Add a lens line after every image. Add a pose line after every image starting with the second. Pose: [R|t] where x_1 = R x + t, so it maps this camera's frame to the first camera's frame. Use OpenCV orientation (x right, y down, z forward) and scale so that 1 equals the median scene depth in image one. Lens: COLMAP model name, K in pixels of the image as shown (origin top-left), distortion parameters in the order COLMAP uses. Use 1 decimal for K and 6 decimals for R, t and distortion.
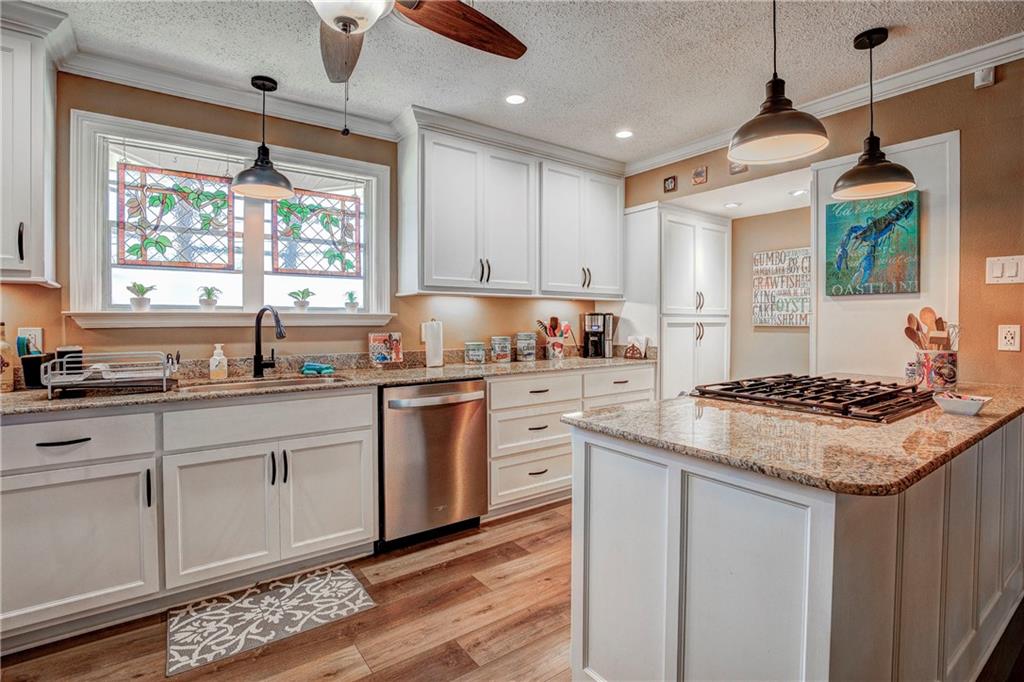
lens RADIAL K [[480.7, 0, 513.8], [0, 480.7, 328.2], [0, 0, 1]] dist [-0.049727, 0.000161]
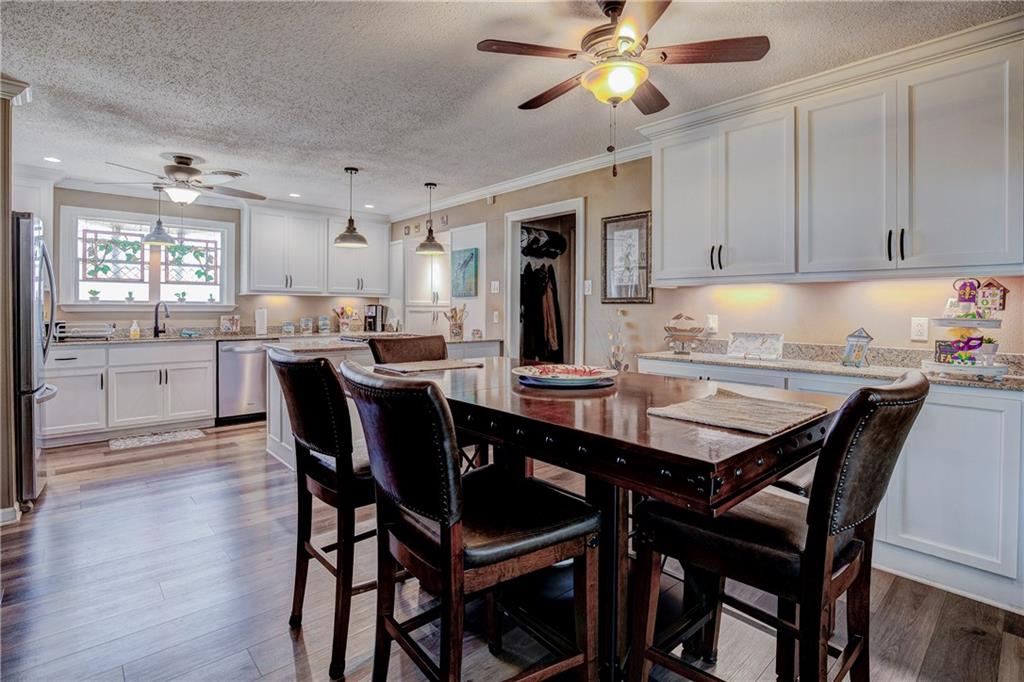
lens RADIAL K [[490.5, 0, 510.4], [0, 490.5, 309.9], [0, 0, 1]] dist [-0.057418, 0.000113]
pose [[0.993841, 0.003573, 0.110754, 0.652083], [-0.001960, 0.999890, -0.014672, 0.014435], [-0.110795, 0.014365, 0.993740, -1.039115]]
